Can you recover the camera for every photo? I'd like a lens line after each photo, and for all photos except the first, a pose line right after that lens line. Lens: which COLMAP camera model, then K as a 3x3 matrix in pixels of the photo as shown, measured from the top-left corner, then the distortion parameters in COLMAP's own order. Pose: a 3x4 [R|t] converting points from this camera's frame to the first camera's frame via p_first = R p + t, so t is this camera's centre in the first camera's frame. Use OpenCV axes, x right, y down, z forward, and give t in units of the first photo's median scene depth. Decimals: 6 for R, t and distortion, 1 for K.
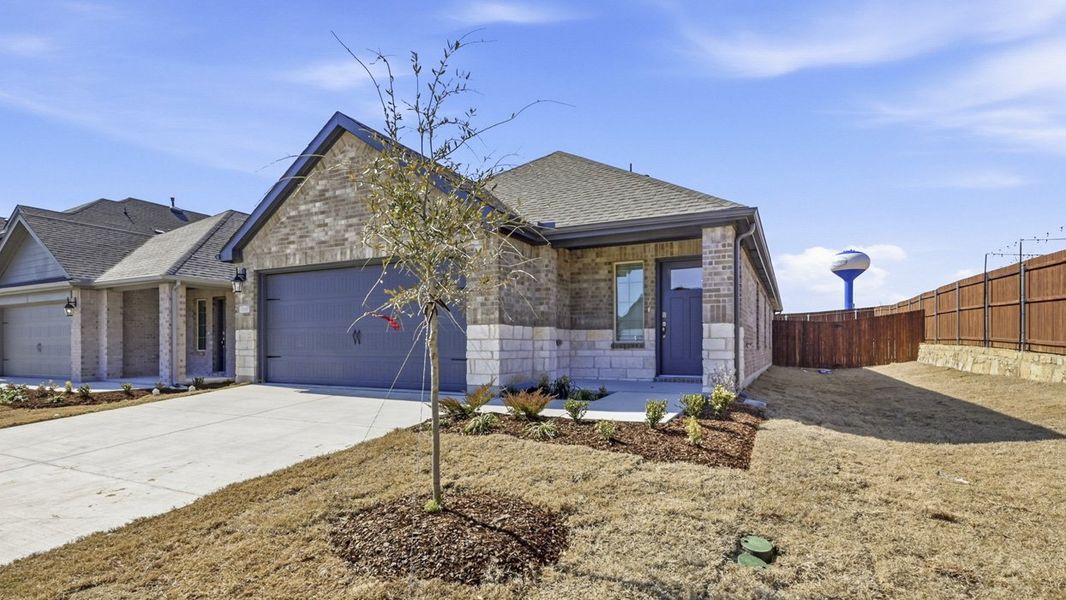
lens RADIAL K [[430.6, 0, 533.2], [0, 430.6, 340.2], [0, 0, 1]] dist [-0.000229, 0.000003]
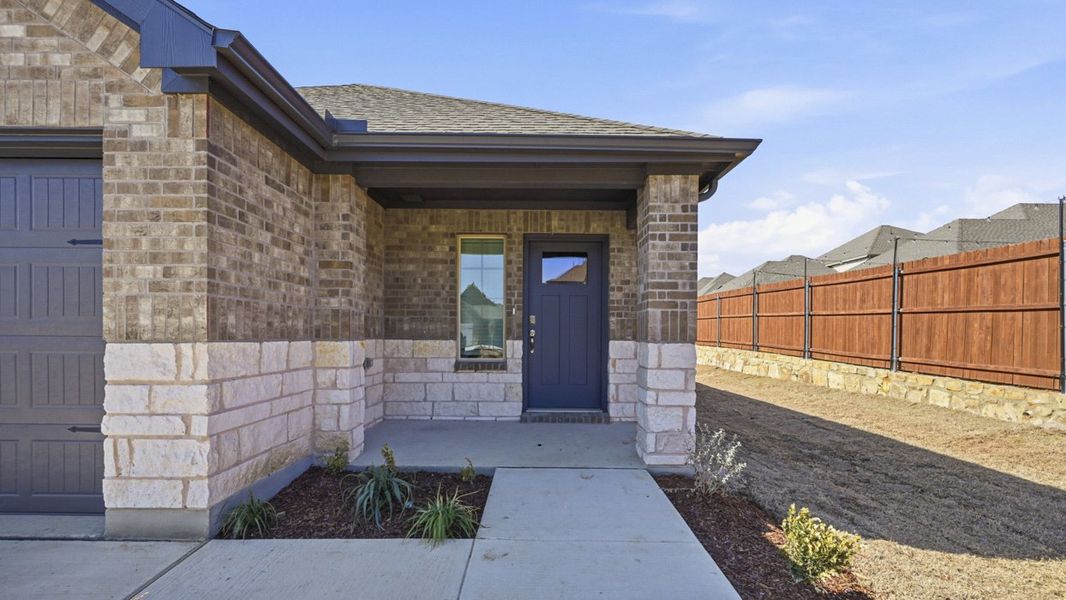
lens RADIAL K [[430.6, 0, 533.2], [0, 430.6, 340.2], [0, 0, 1]] dist [-0.000229, 0.000003]
pose [[0.897062, 0.003700, 0.441889, 0.006036], [-0.008421, 0.999927, 0.008721, -0.033564], [-0.441824, -0.011544, 0.897027, 0.406425]]
